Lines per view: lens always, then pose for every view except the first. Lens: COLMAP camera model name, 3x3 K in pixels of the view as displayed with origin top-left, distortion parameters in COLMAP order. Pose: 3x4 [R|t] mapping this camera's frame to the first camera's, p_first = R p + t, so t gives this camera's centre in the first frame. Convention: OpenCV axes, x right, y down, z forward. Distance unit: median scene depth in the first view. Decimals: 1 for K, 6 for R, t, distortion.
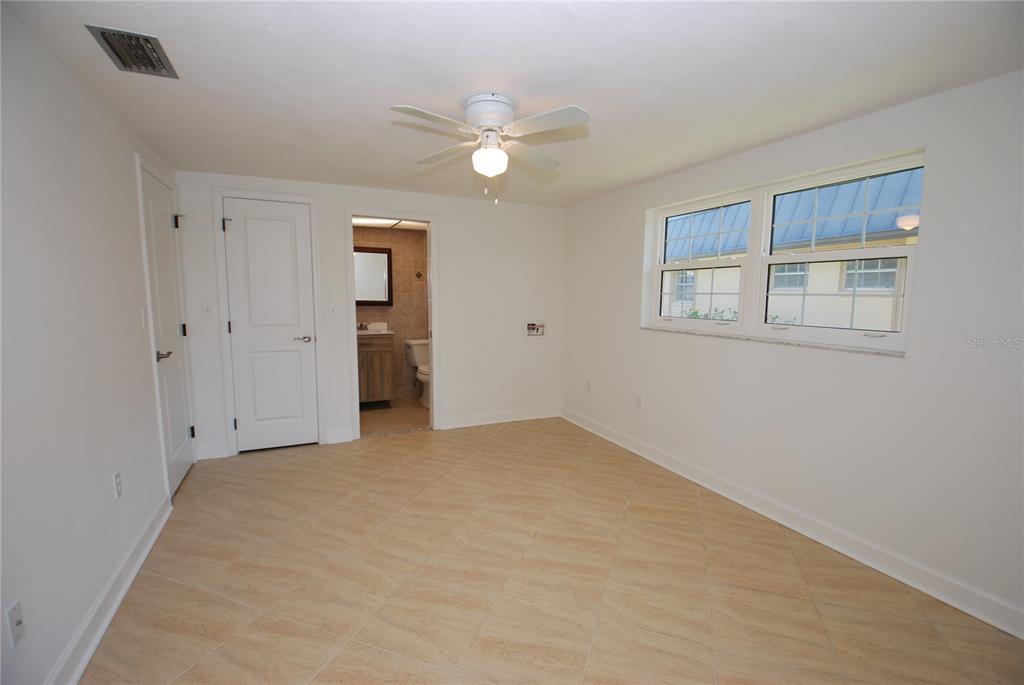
lens RADIAL K [[448.9, 0, 518.5], [0, 448.9, 345.1], [0, 0, 1]] dist [0.013581, -0.024183]
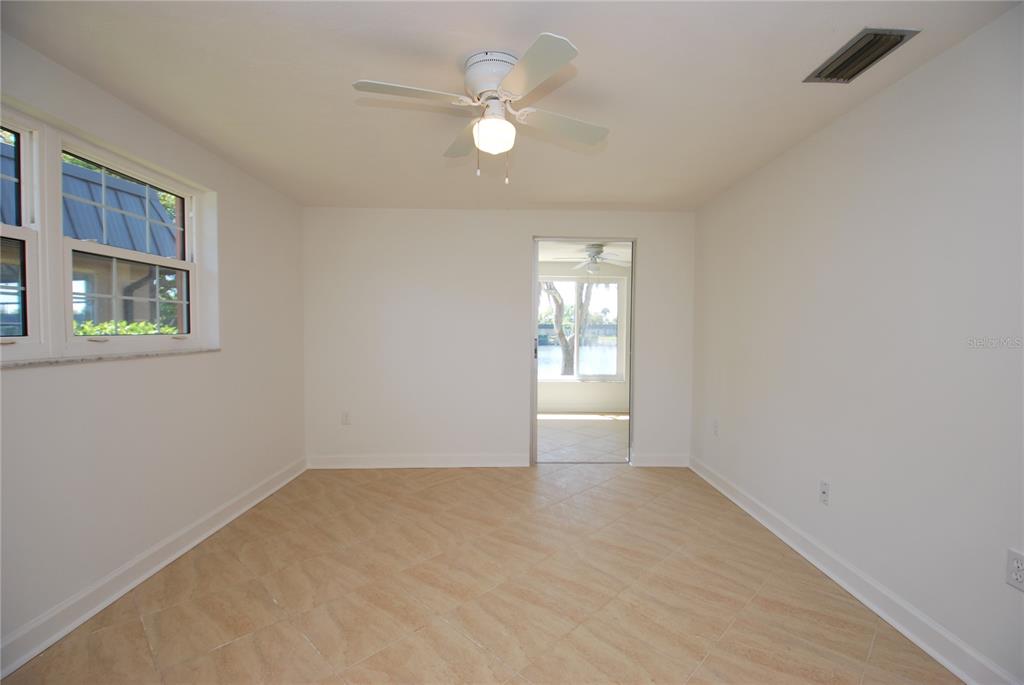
lens RADIAL K [[448.9, 0, 518.5], [0, 448.9, 345.1], [0, 0, 1]] dist [0.013581, -0.024183]
pose [[-0.907167, -0.025525, 0.419996, -0.461902], [0.037102, 0.989418, 0.140270, -0.138962], [-0.419132, 0.142831, -0.896620, 1.777870]]
